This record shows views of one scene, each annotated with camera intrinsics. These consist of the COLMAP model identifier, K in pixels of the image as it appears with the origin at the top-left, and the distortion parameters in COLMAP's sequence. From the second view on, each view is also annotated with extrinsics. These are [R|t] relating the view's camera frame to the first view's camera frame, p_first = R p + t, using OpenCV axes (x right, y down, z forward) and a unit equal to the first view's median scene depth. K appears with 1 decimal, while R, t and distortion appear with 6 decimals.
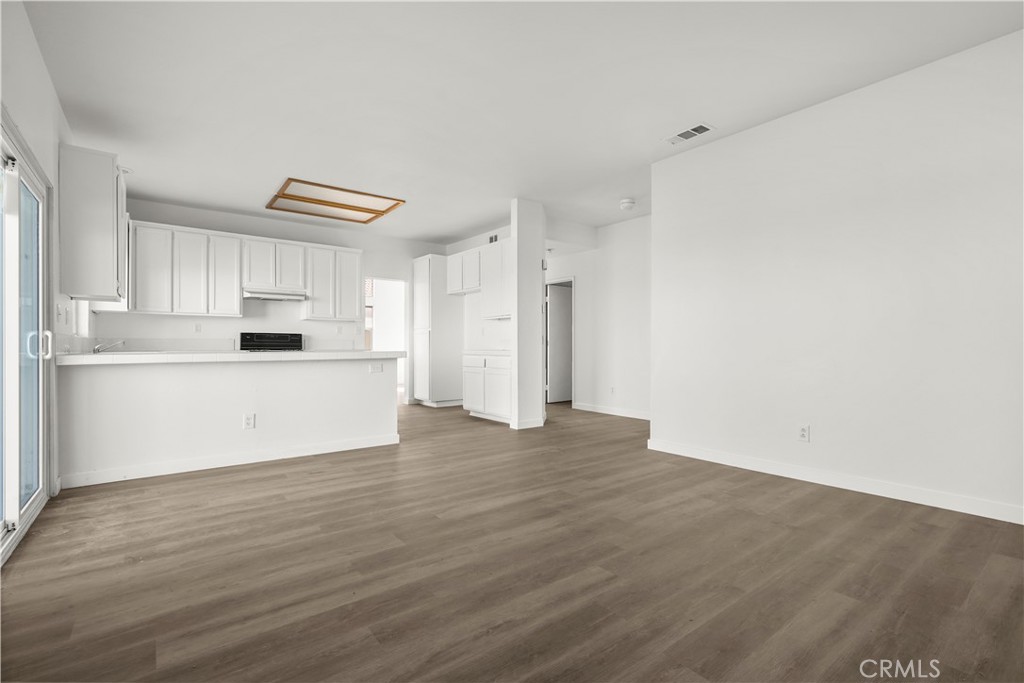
lens RADIAL K [[466.3, 0, 526.2], [0, 466.3, 346.1], [0, 0, 1]] dist [-0.004594, 0.000835]
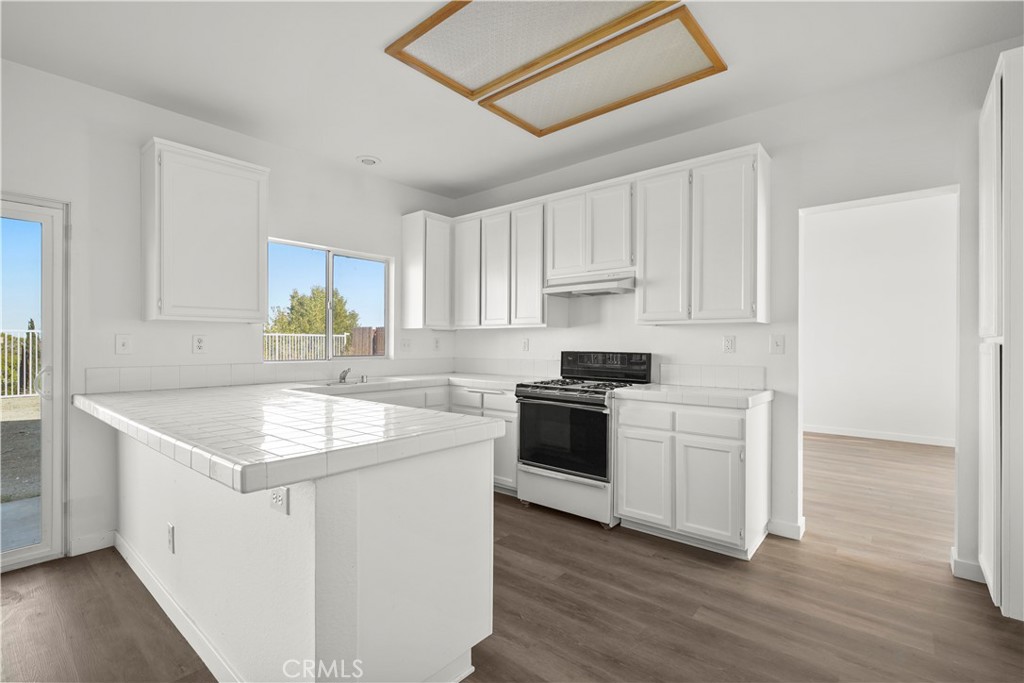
lens RADIAL K [[466.3, 0, 517.4], [0, 466.3, 342.4], [0, 0, 1]] dist [-0.004594, 0.000835]
pose [[0.193530, -0.001583, -0.981093, 0.001197], [-0.002623, 0.999994, -0.002130, -0.061266], [0.981091, 0.002986, 0.193525, 1.268240]]
